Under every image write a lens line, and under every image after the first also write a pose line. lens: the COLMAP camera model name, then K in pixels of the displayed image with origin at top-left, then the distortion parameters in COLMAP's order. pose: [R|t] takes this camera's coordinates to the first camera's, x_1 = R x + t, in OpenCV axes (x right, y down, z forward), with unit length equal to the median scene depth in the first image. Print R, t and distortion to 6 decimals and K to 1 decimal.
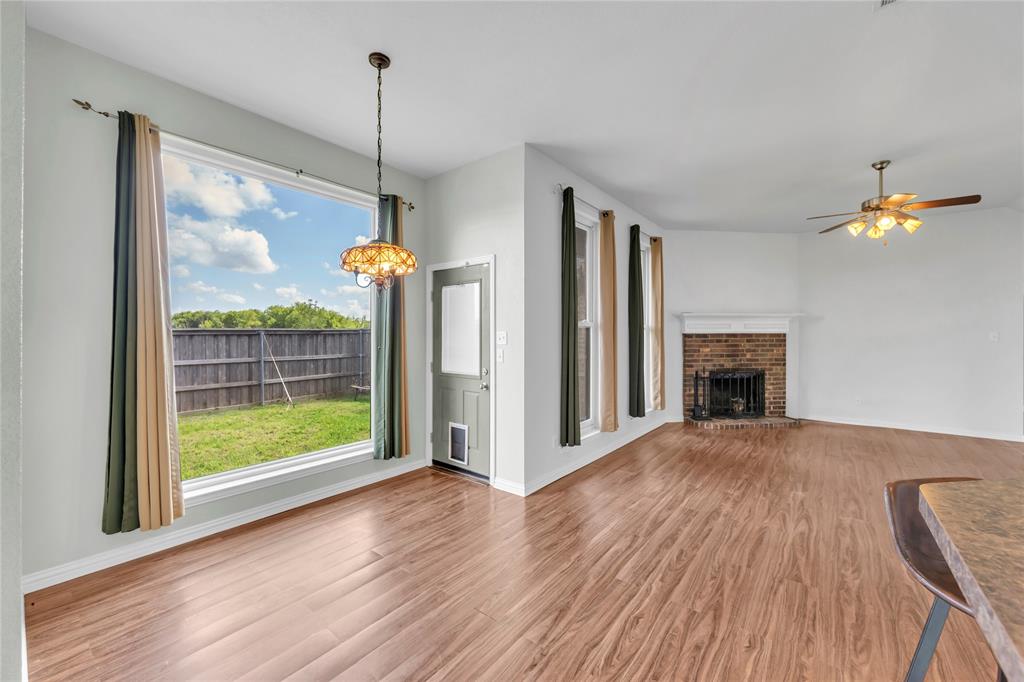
lens RADIAL K [[400.0, 0, 515.1], [0, 400.0, 335.8], [0, 0, 1]] dist [-0.000659, 0.000010]
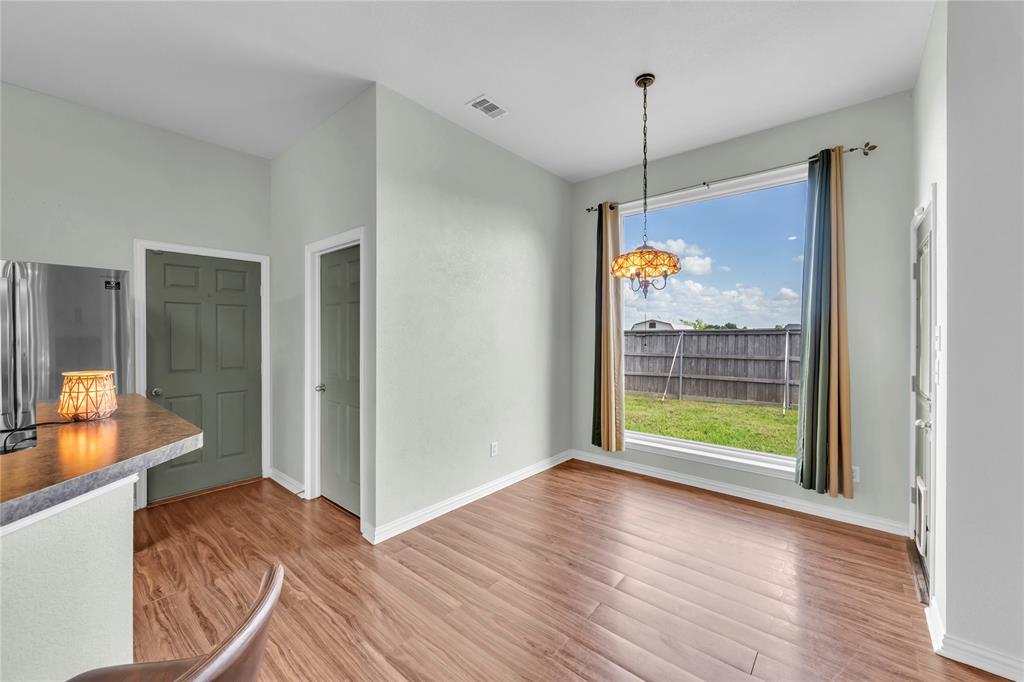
lens RADIAL K [[400.0, 0, 515.1], [0, 400.0, 335.8], [0, 0, 1]] dist [-0.000659, 0.000010]
pose [[-0.034165, 0.006844, -0.999393, 0.651380], [0.001210, 0.999976, 0.006807, -0.003201], [0.999415, -0.000977, -0.034172, 0.583109]]
